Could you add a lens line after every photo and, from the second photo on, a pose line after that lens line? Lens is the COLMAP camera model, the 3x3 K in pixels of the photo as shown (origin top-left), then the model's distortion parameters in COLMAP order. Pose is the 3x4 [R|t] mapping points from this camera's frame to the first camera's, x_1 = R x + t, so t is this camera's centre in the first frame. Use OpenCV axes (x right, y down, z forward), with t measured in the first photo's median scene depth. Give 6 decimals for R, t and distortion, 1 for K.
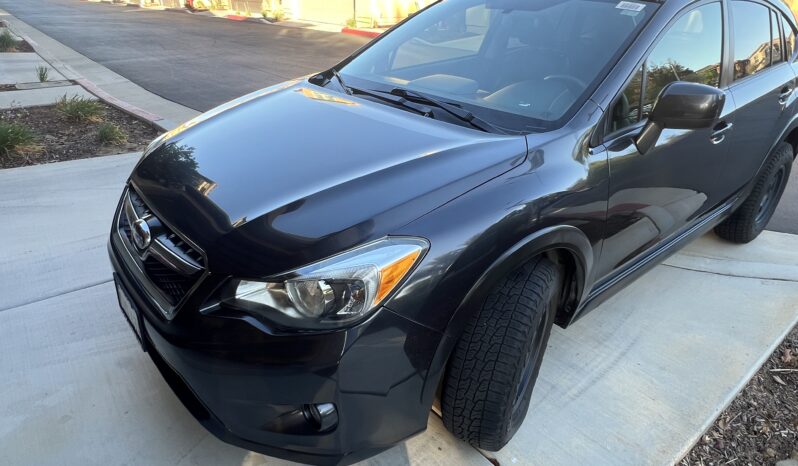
lens RADIAL K [[504.0, 0, 399.0], [0, 504.0, 233.0], [0, 0, 1]] dist [-0.001812, 0.001903]
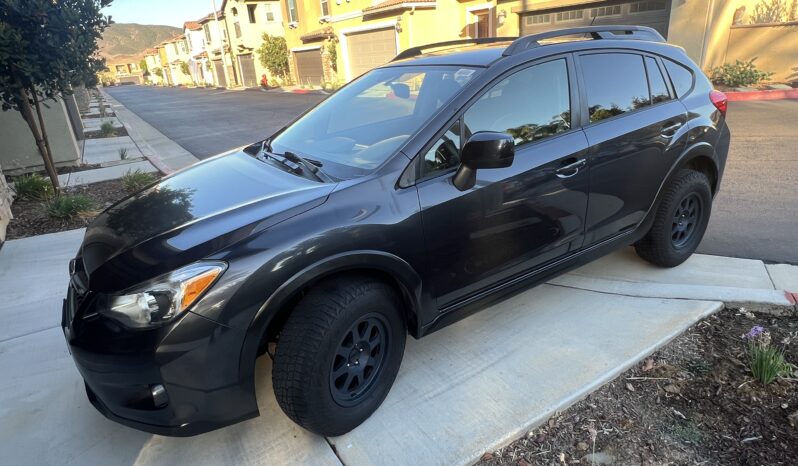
lens RADIAL K [[484.0, 0, 399.0], [0, 484.0, 233.0], [0, 0, 1]] dist [-0.000023, -0.001747]
pose [[0.987659, -0.046736, -0.149487, 0.328589], [0.032409, 0.994768, -0.096880, 0.034645], [0.153233, 0.090840, 0.984006, -0.105516]]
